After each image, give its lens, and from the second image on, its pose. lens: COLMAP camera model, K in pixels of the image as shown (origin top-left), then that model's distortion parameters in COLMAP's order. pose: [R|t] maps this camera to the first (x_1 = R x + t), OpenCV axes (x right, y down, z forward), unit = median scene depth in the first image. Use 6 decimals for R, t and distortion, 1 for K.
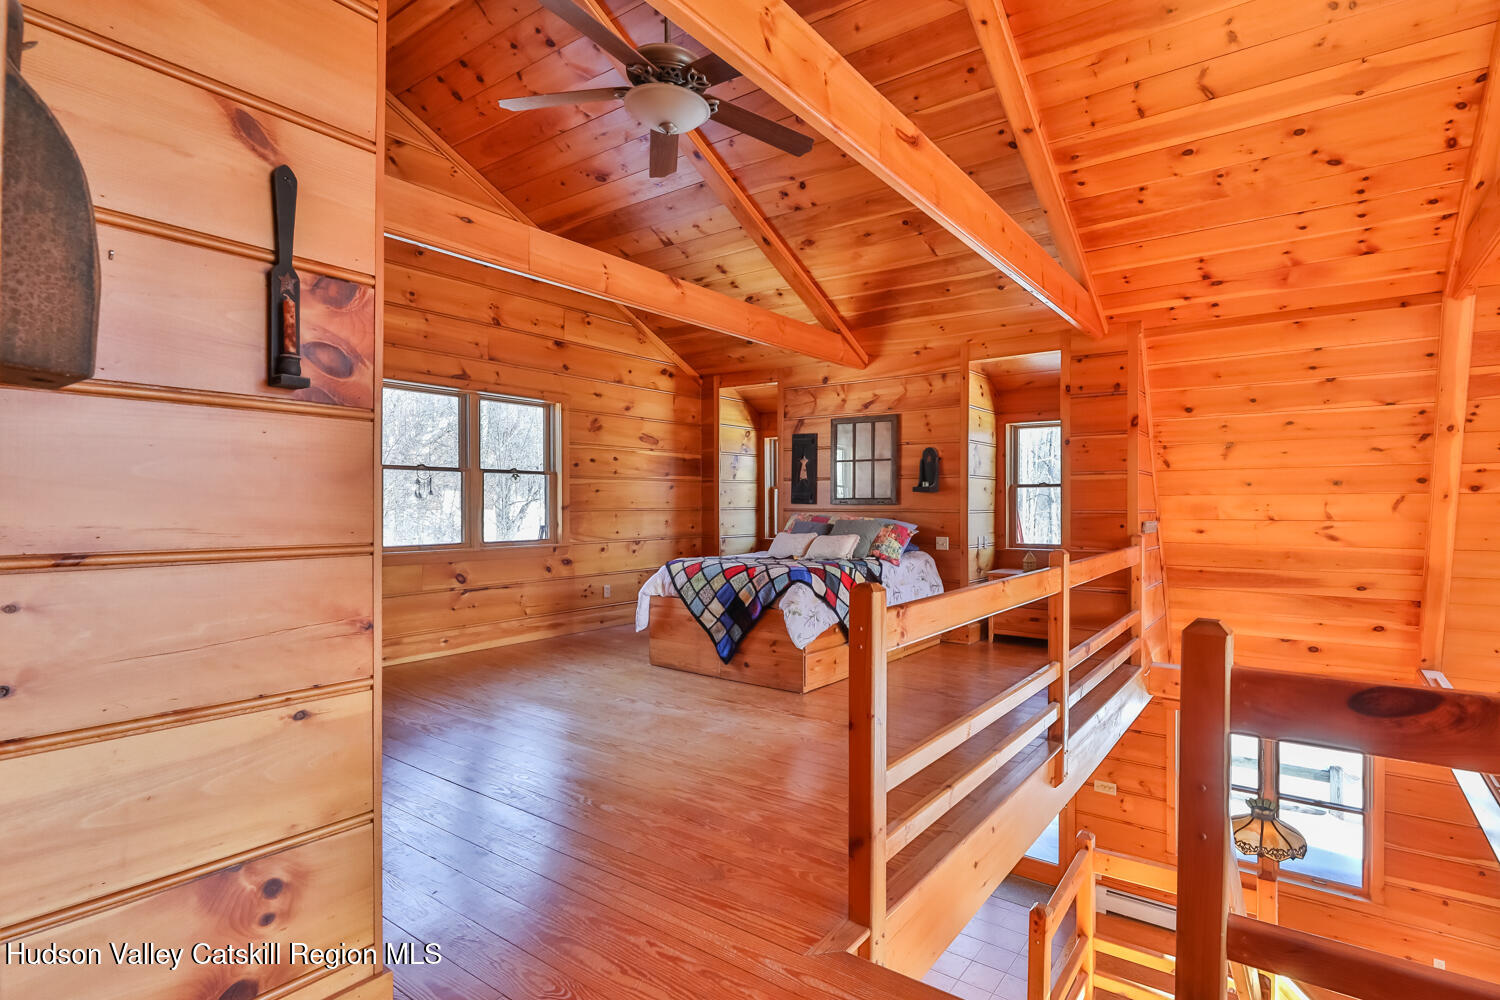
lens RADIAL K [[707.2, 0, 832.0], [0, 707.2, 500.9], [0, 0, 1]] dist [0.001135, -0.004079]
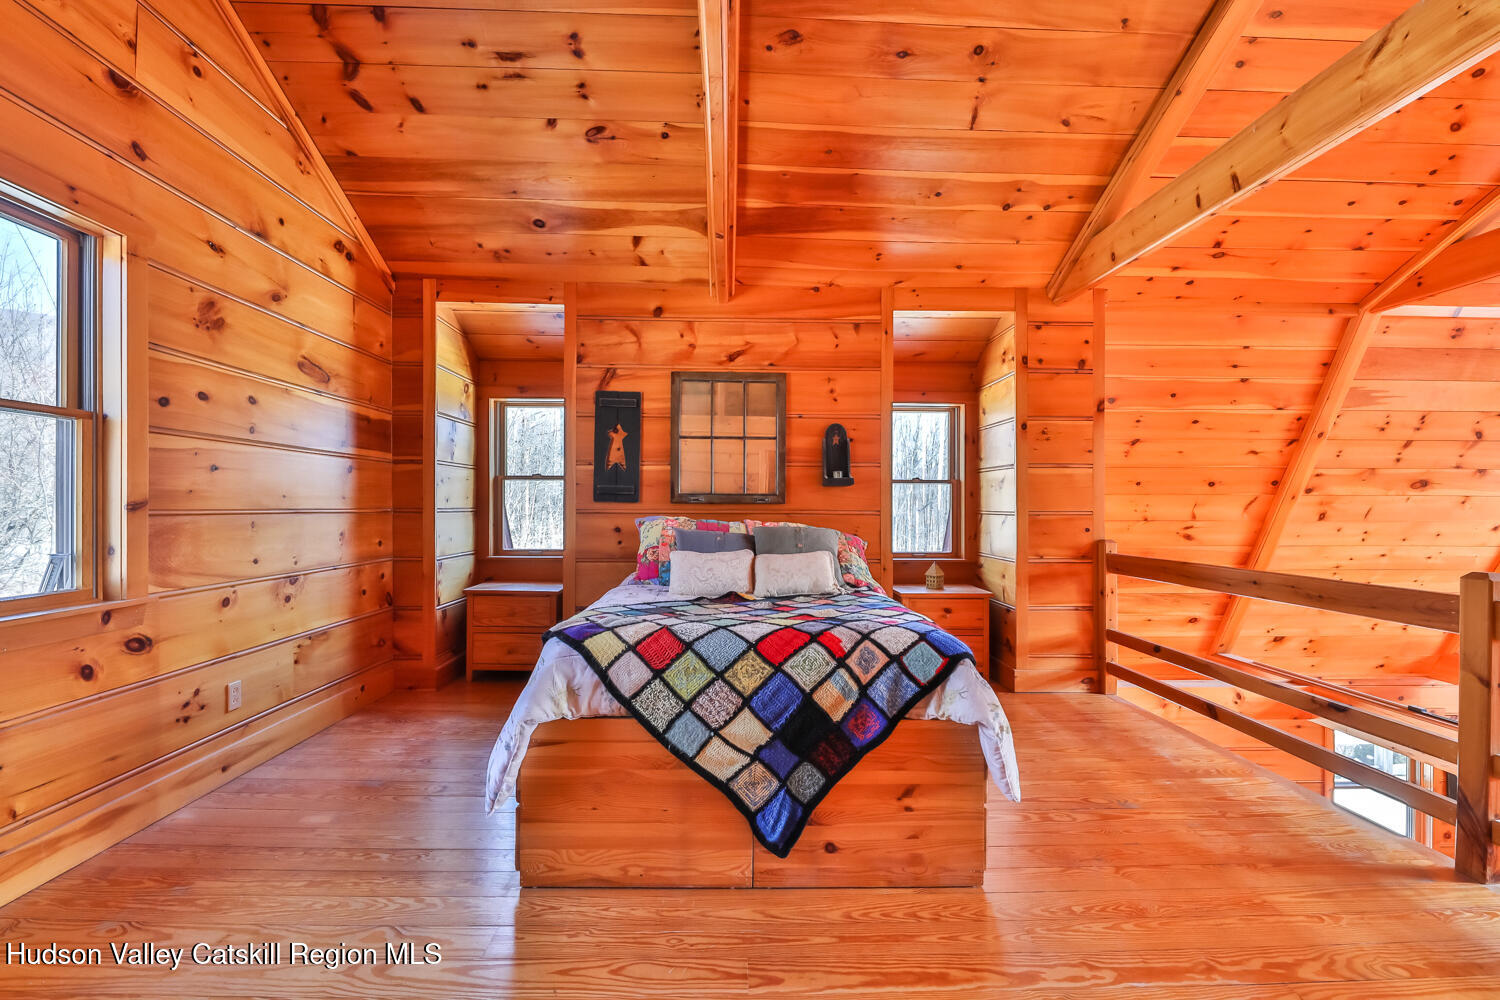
lens RADIAL K [[638.8, 0, 744.7], [0, 638.8, 502.2], [0, 0, 1]] dist [0.001681, -0.002712]
pose [[0.818825, 0.006818, 0.574002, -0.302319], [-0.004902, 0.999976, -0.004885, 0.007165], [-0.574022, 0.001186, 0.818839, 0.514984]]
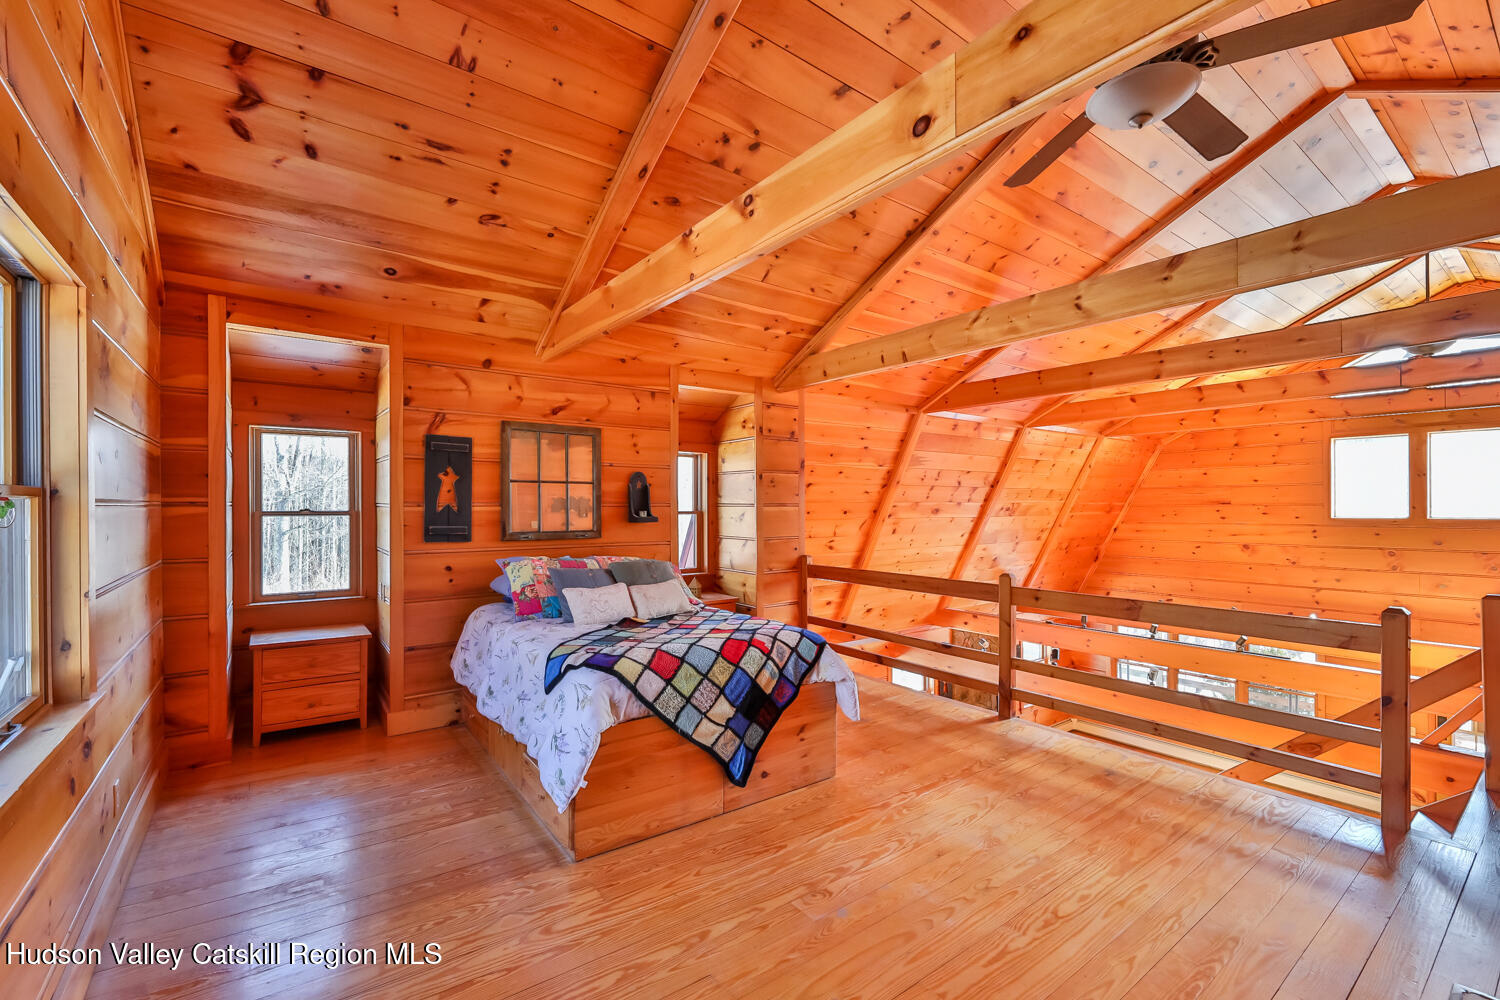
lens RADIAL K [[638.8, 0, 743.3], [0, 638.8, 500.9], [0, 0, 1]] dist [0.001681, -0.002712]
pose [[0.348762, 0.007109, 0.937184, -0.553881], [-0.000391, 0.999972, -0.007440, -0.032791], [-0.937211, 0.002229, 0.348756, 0.588842]]
